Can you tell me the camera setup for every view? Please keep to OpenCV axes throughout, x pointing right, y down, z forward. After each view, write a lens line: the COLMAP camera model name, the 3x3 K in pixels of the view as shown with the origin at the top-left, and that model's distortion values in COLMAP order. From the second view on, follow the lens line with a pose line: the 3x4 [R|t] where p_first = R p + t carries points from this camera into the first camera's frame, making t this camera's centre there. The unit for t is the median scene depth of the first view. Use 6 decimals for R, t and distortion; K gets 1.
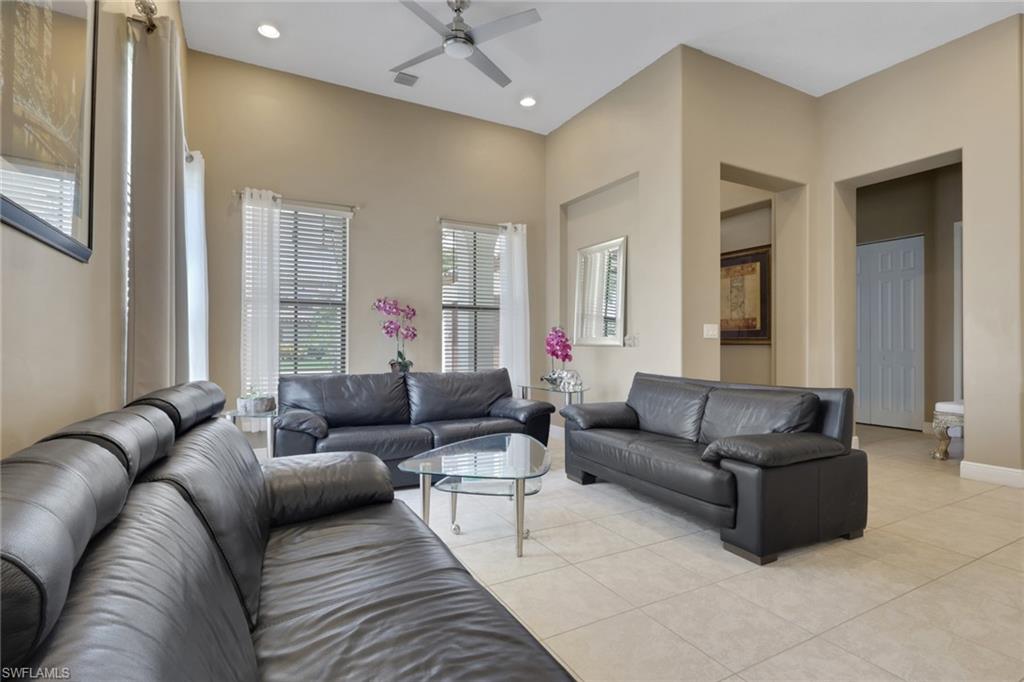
lens RADIAL K [[497.9, 0, 507.2], [0, 497.9, 340.4], [0, 0, 1]] dist [0.003512, 0.000113]
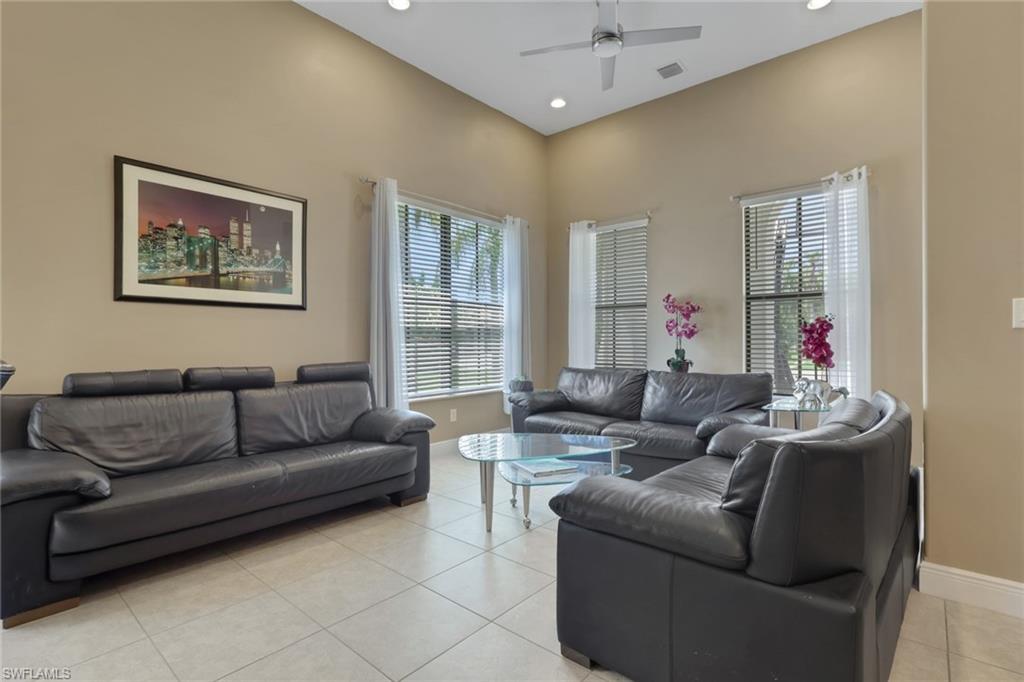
lens RADIAL K [[497.9, 0, 506.5], [0, 497.9, 342.3], [0, 0, 1]] dist [0.003512, 0.000113]
pose [[0.342521, -0.000358, -0.939510, 0.589398], [0.010580, 0.999938, 0.003476, 0.000738], [0.939451, -0.011131, 0.342503, 0.350898]]
